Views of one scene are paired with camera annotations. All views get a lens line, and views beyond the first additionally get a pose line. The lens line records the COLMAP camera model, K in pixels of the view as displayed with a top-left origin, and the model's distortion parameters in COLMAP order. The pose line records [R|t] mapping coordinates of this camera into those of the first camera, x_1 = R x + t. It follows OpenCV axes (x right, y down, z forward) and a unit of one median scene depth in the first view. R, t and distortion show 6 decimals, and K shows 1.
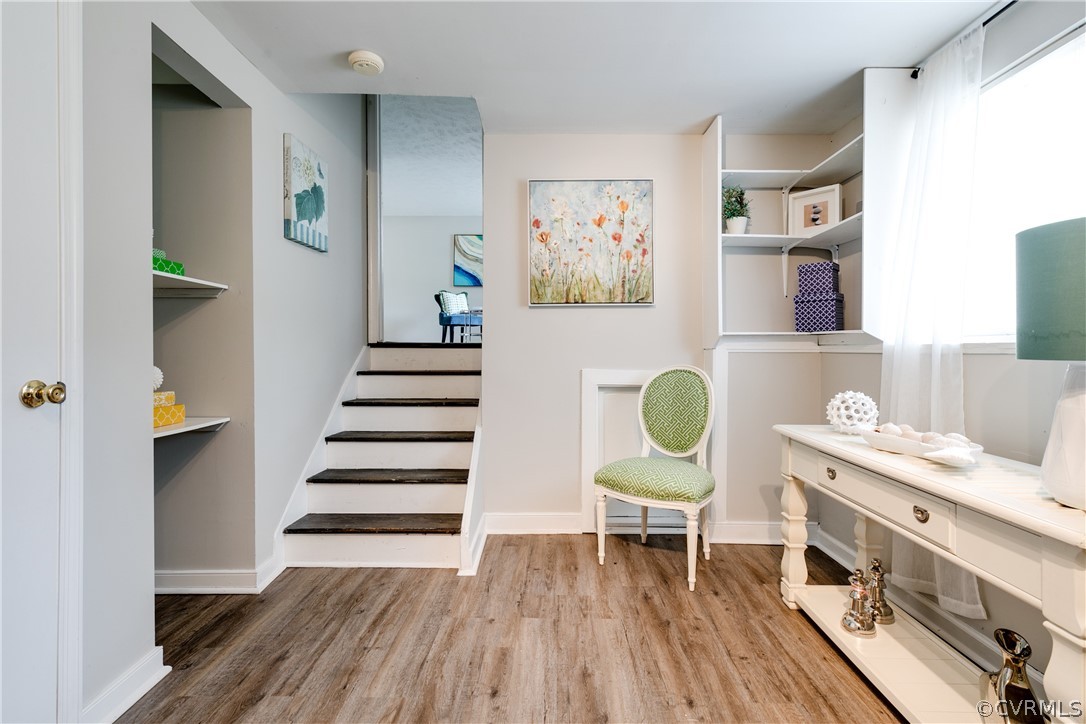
lens RADIAL K [[497.8, 0, 537.9], [0, 497.8, 344.8], [0, 0, 1]] dist [0.004880, -0.000769]
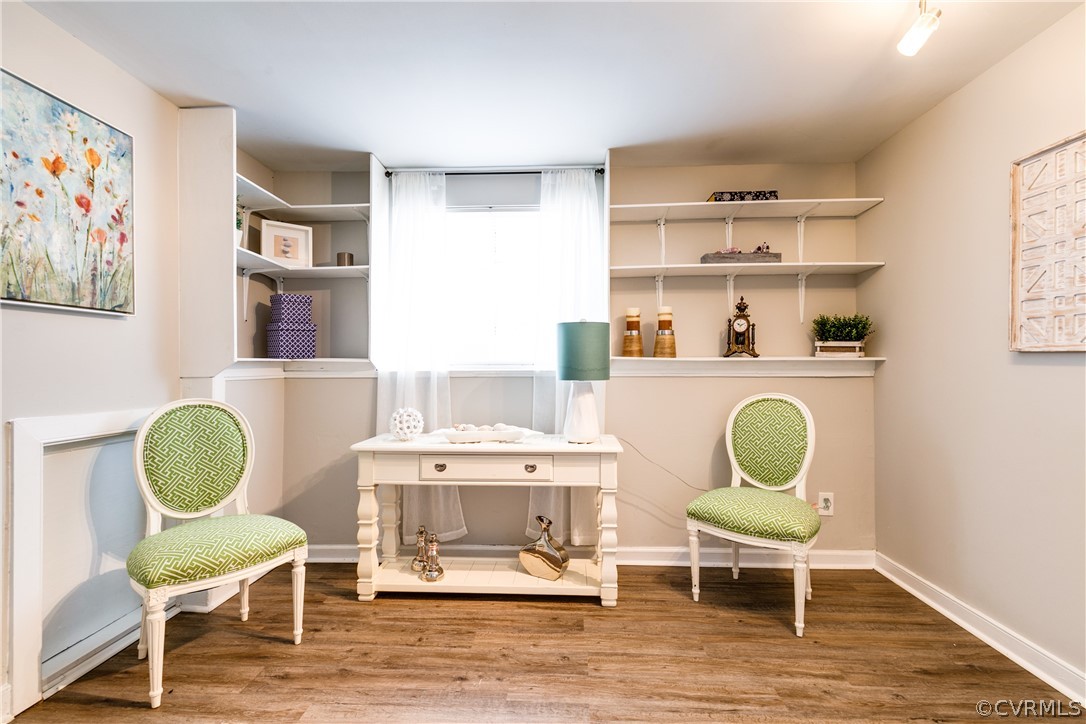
lens RADIAL K [[497.8, 0, 542.3], [0, 497.8, 365.2], [0, 0, 1]] dist [0.004880, -0.000769]
pose [[0.032646, 0.001437, 0.999466, -0.451386], [-0.000289, 0.999999, -0.001429, -0.010816], [-0.999467, -0.000242, 0.032646, 0.402494]]
